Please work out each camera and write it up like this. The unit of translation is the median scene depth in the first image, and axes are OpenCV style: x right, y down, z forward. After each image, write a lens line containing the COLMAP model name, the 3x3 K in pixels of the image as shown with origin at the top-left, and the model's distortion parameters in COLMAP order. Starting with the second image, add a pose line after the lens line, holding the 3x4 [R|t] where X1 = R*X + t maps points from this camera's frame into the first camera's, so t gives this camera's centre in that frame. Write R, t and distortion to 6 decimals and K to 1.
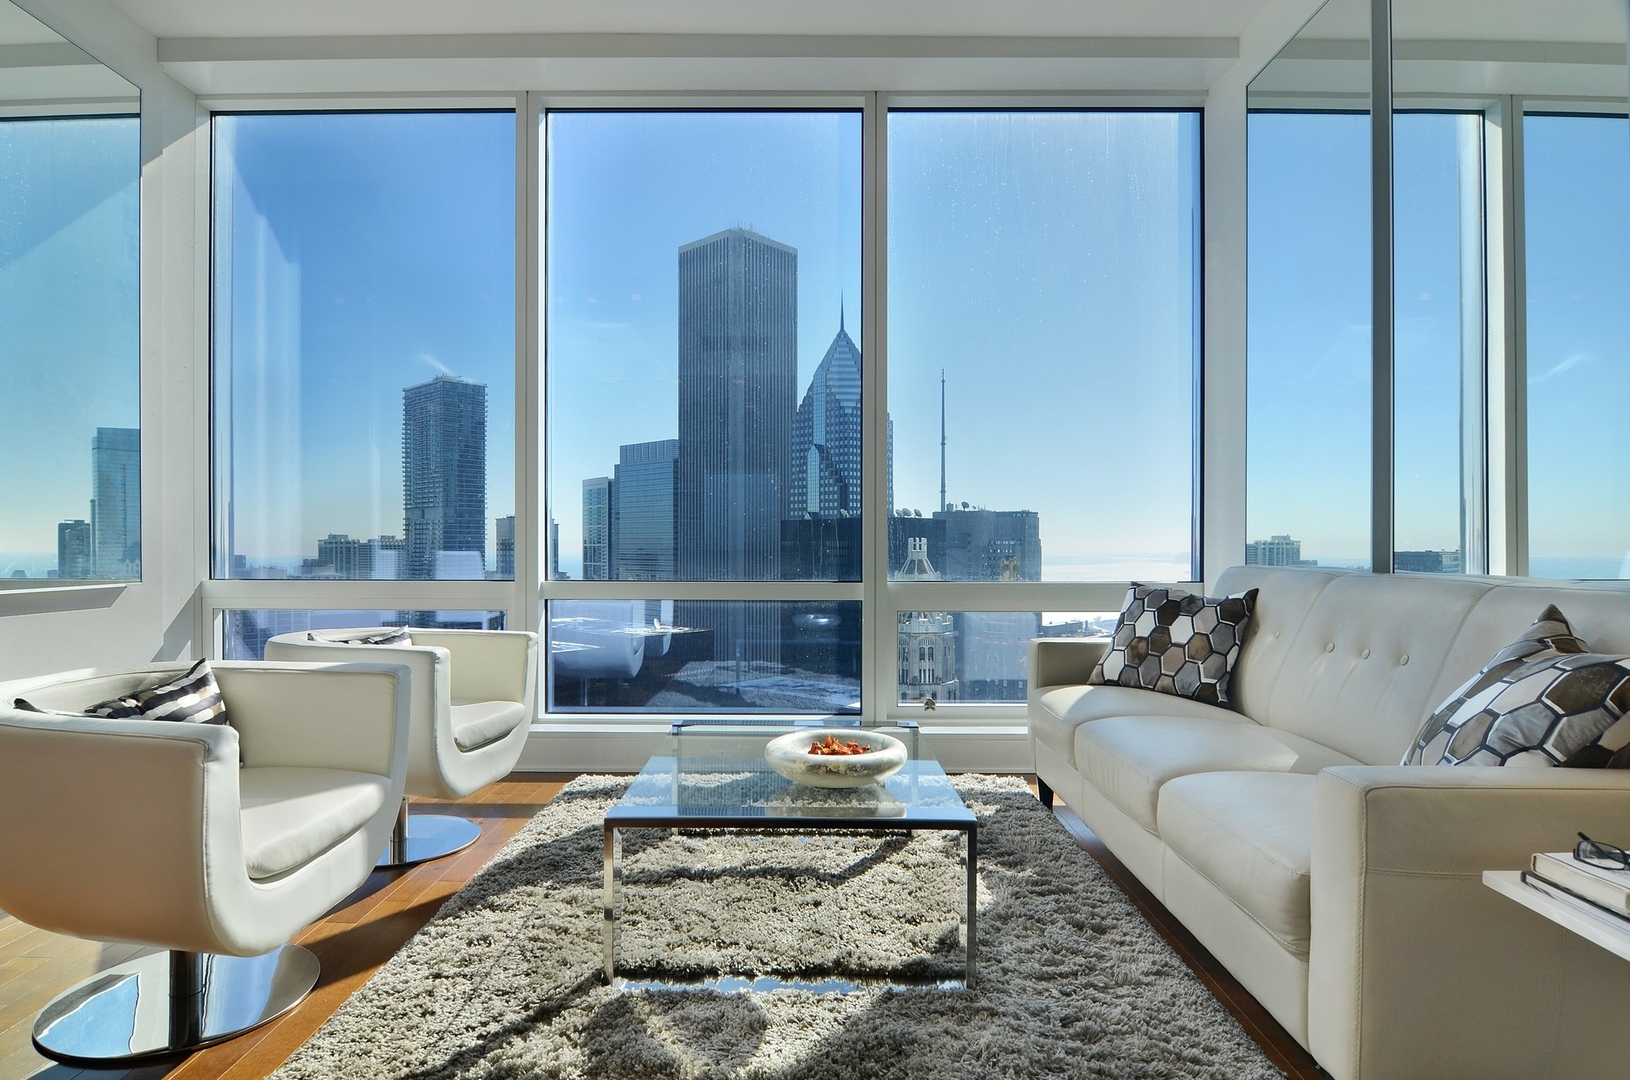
lens RADIAL K [[892.0, 0, 801.1], [0, 892.0, 547.2], [0, 0, 1]] dist [-0.003905, -0.008275]
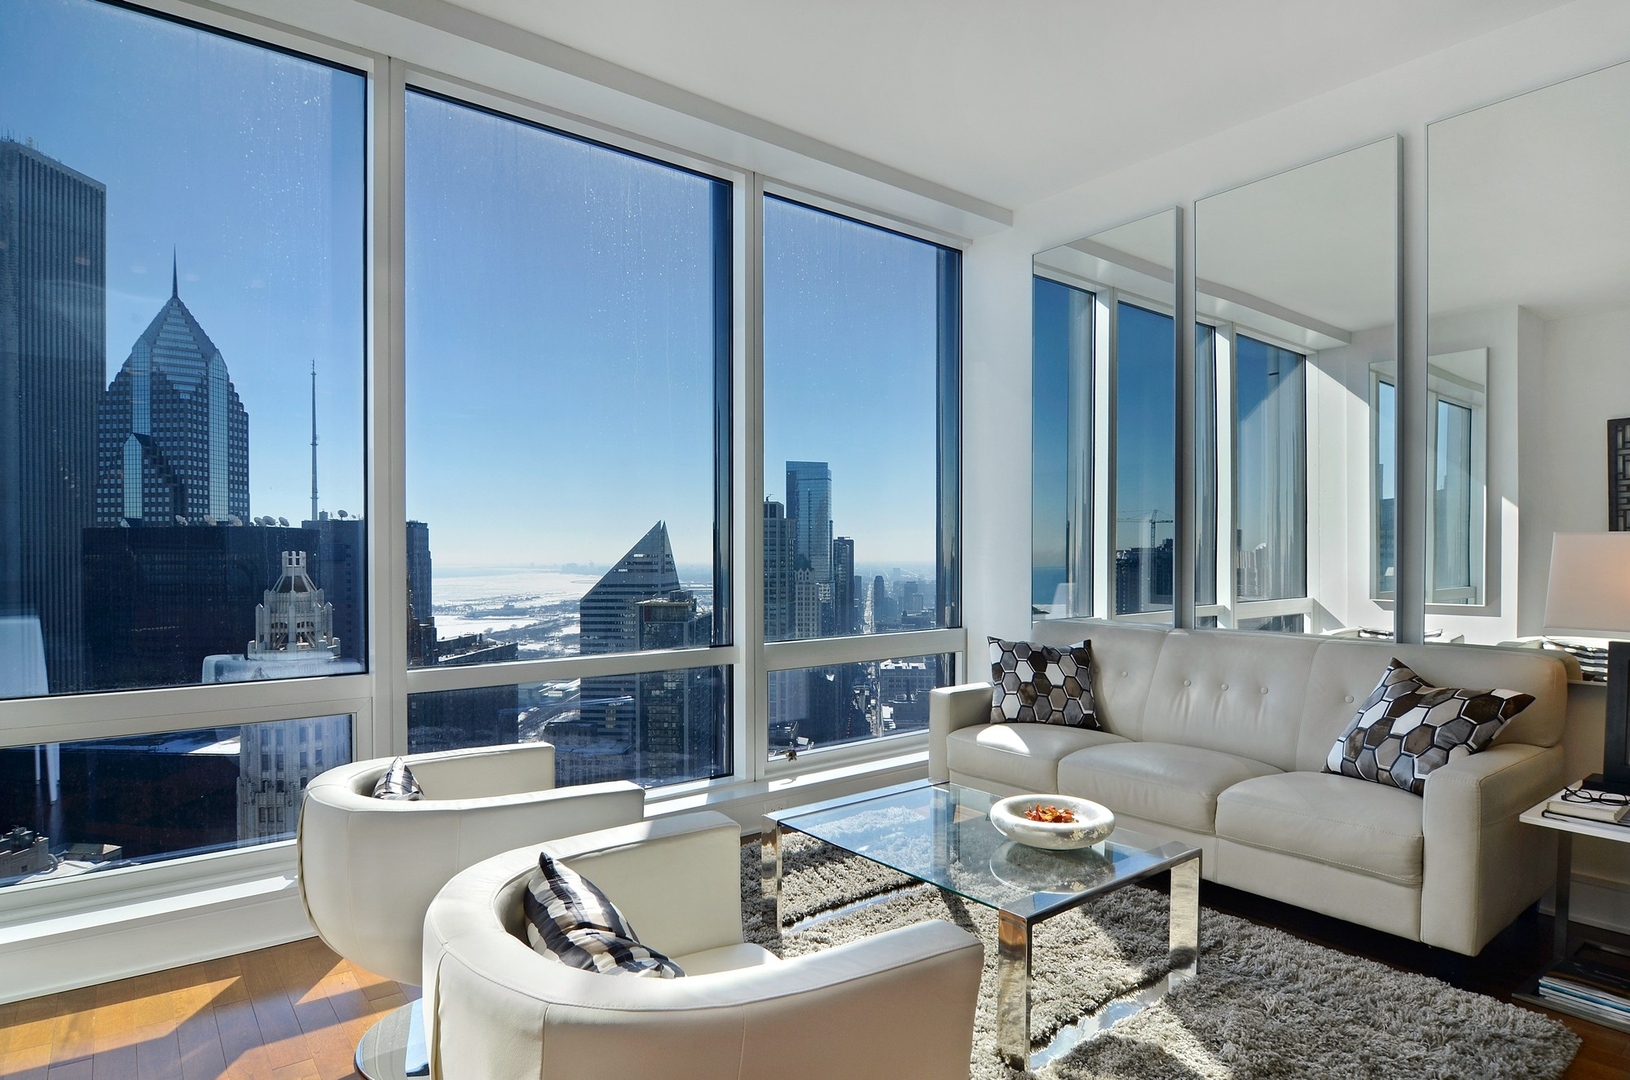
lens RADIAL K [[892.0, 0, 808.4], [0, 892.0, 552.0], [0, 0, 1]] dist [-0.003905, -0.008275]
pose [[0.783837, -0.003368, 0.620957, -0.677473], [0.007890, 0.999959, -0.004535, -0.085490], [-0.620916, 0.008454, 0.783831, 0.190119]]
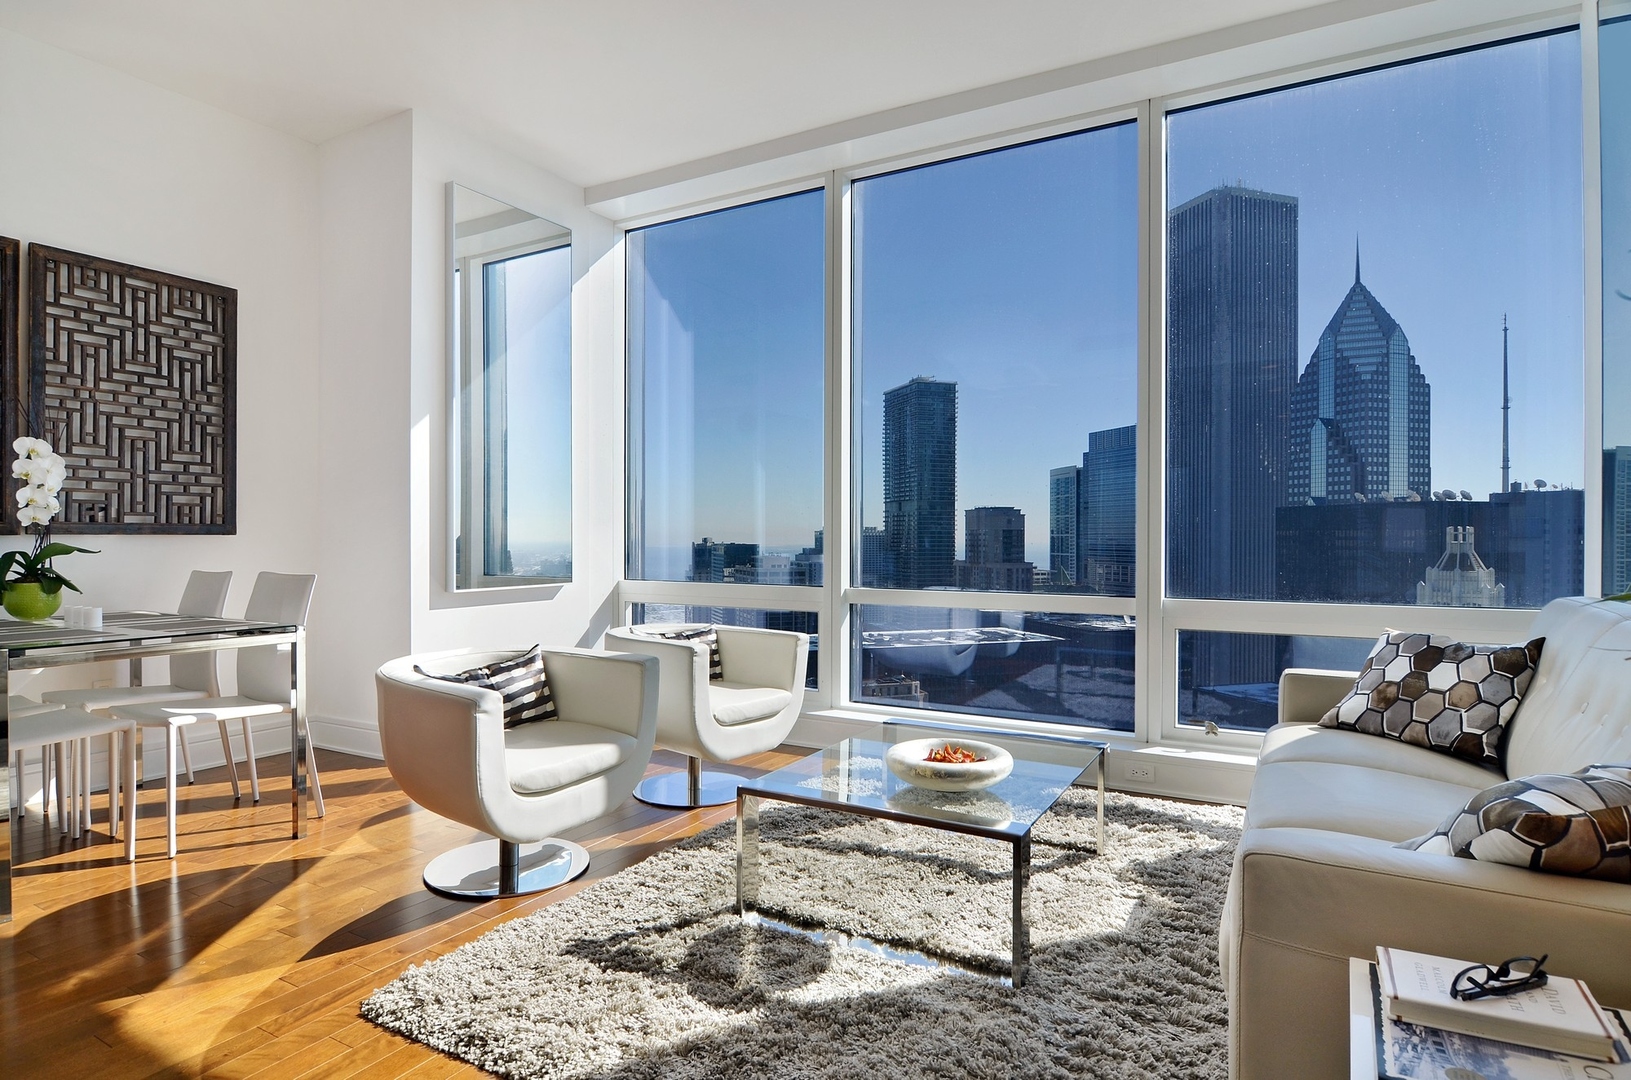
lens RADIAL K [[892.5, 0, 800.9], [0, 892.5, 533.5], [0, 0, 1]] dist [-0.003905, -0.008275]
pose [[0.869882, -0.001440, -0.493258, 0.312423], [-0.000449, 0.999993, -0.003712, -0.038187], [0.493260, 0.003450, 0.869875, -0.056980]]
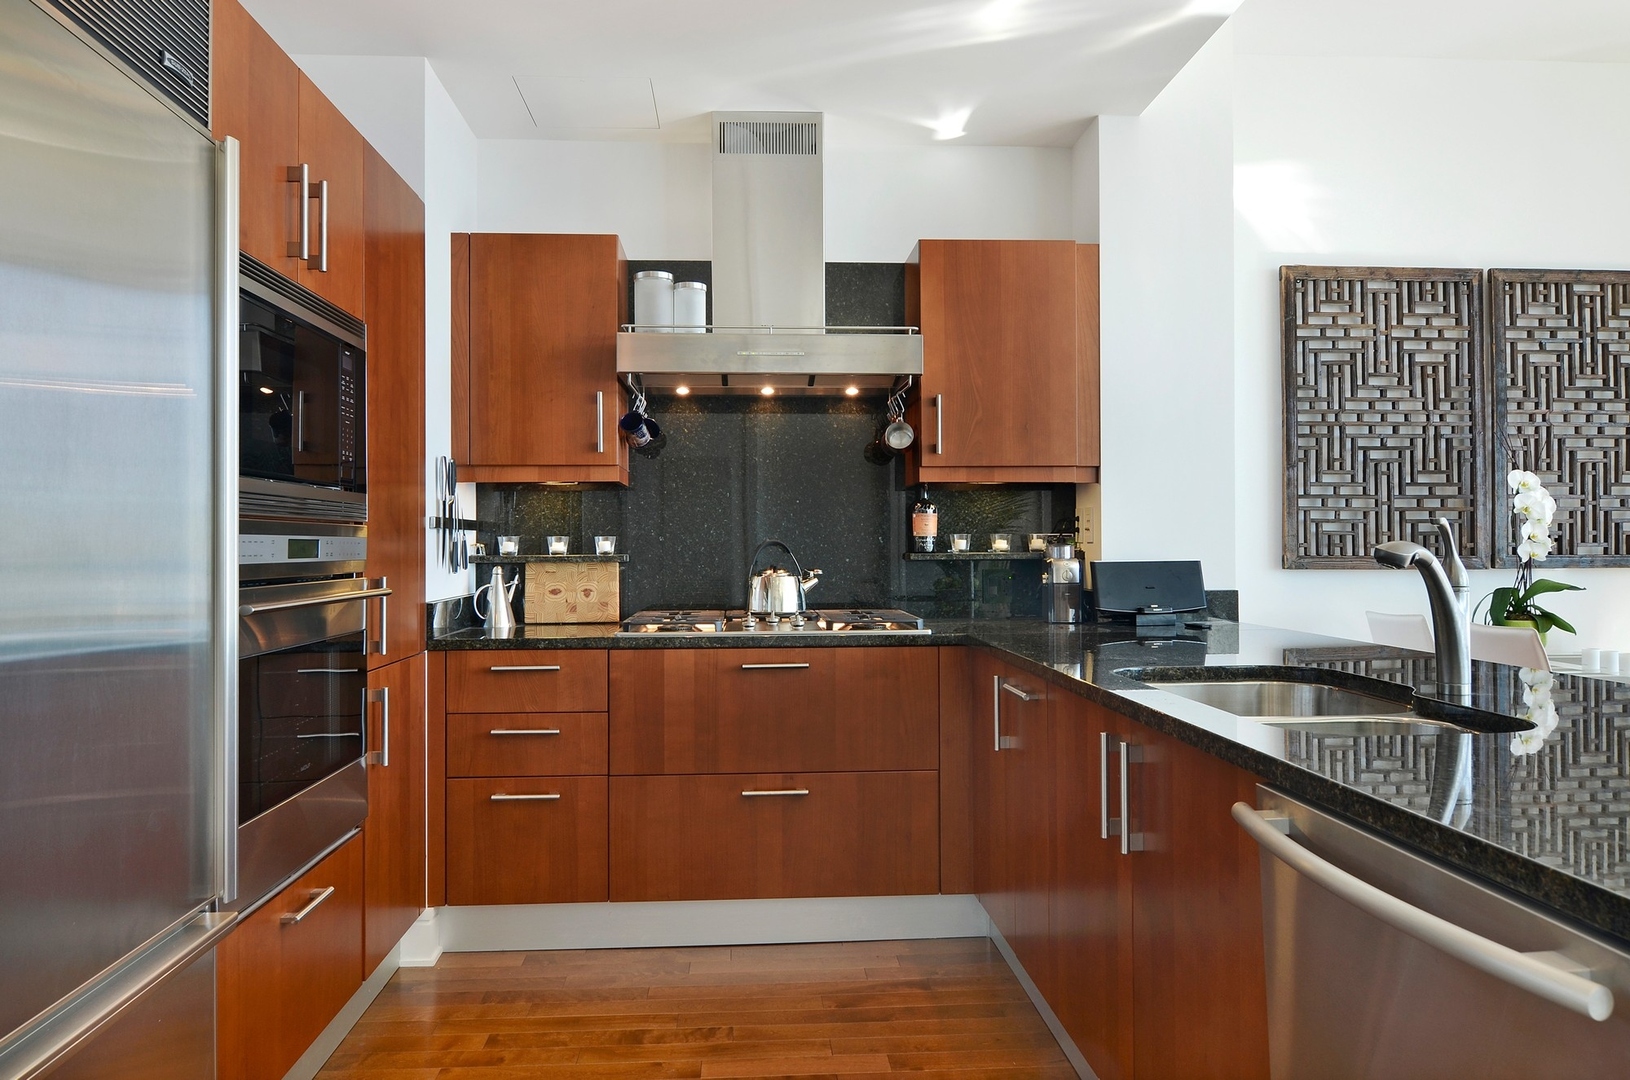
lens RADIAL K [[1100.8, 0, 816.6], [0, 1100.8, 547.3], [0, 0, 1]] dist [-0.003051, -0.005404]
pose [[0.070118, -0.001355, -0.997538, 0.197545], [0.005049, 0.999987, -0.001003, -0.071293], [0.997526, -0.004966, 0.070124, -0.511120]]
